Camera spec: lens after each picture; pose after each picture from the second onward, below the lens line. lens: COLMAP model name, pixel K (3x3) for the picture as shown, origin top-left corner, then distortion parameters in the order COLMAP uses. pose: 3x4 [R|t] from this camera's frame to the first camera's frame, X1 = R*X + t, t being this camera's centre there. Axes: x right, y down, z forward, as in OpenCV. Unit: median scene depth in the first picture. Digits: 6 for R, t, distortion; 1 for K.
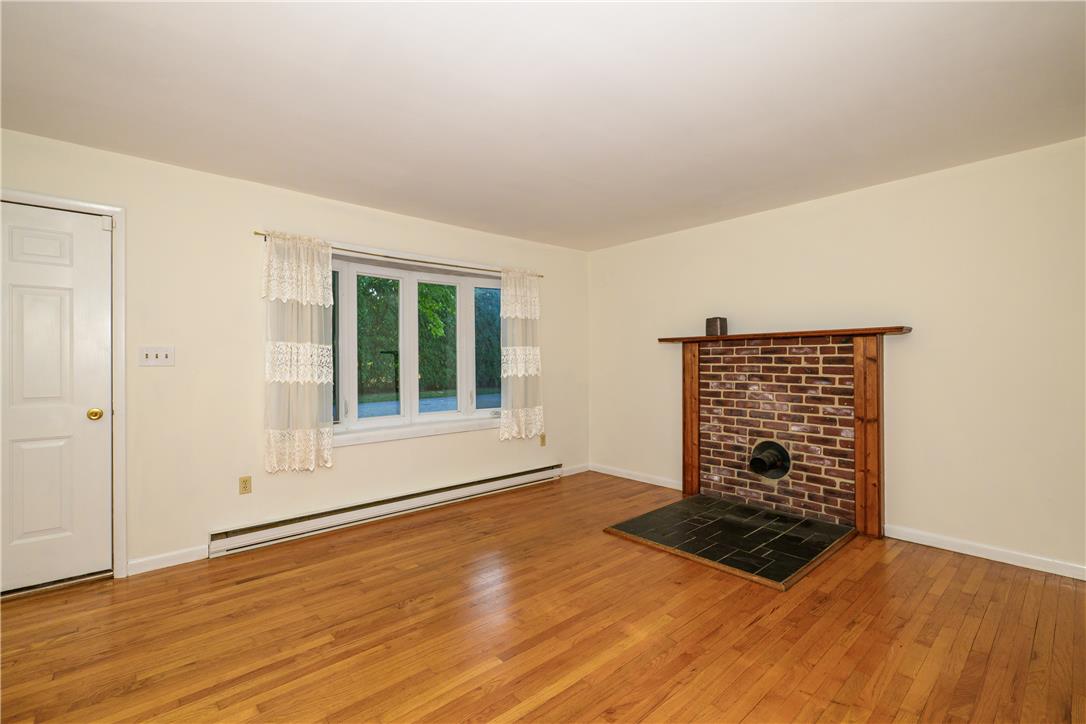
lens RADIAL K [[482.8, 0, 542.2], [0, 482.8, 363.4], [0, 0, 1]] dist [-0.001412, 0.000345]
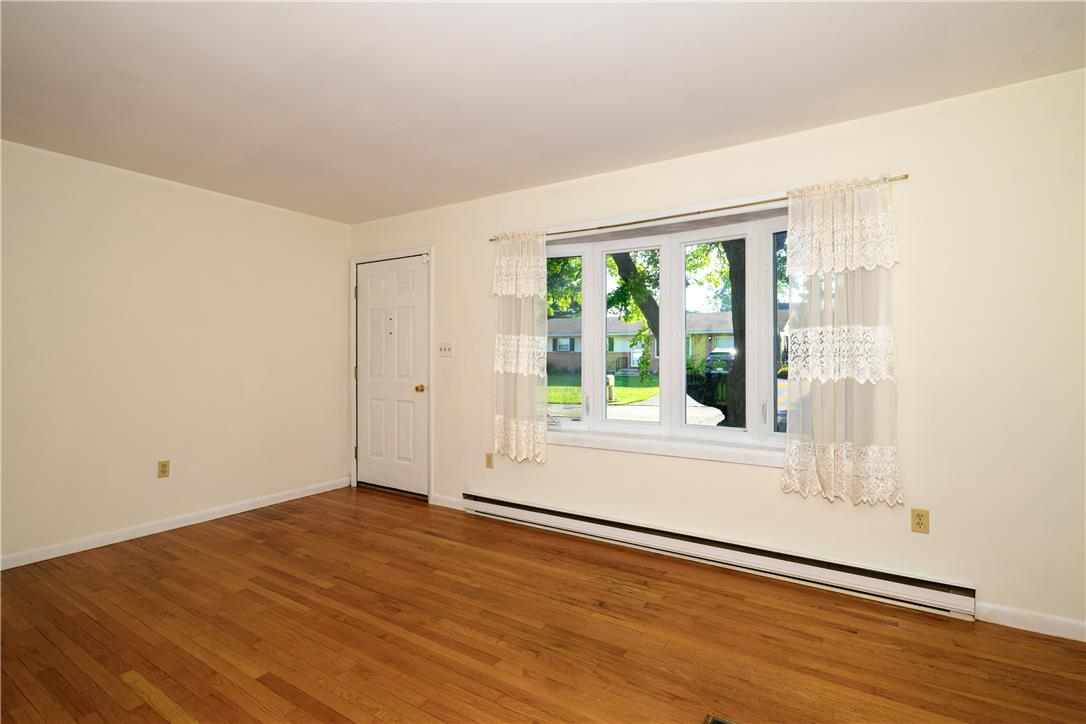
lens RADIAL K [[537.1, 0, 542.1], [0, 537.1, 352.9], [0, 0, 1]] dist [-0.002573, -0.000028]
pose [[0.252480, -0.001473, -0.967601, 0.700024], [-0.008965, 0.999952, -0.003862, -0.000628], [0.967561, 0.009650, 0.252455, 0.849310]]
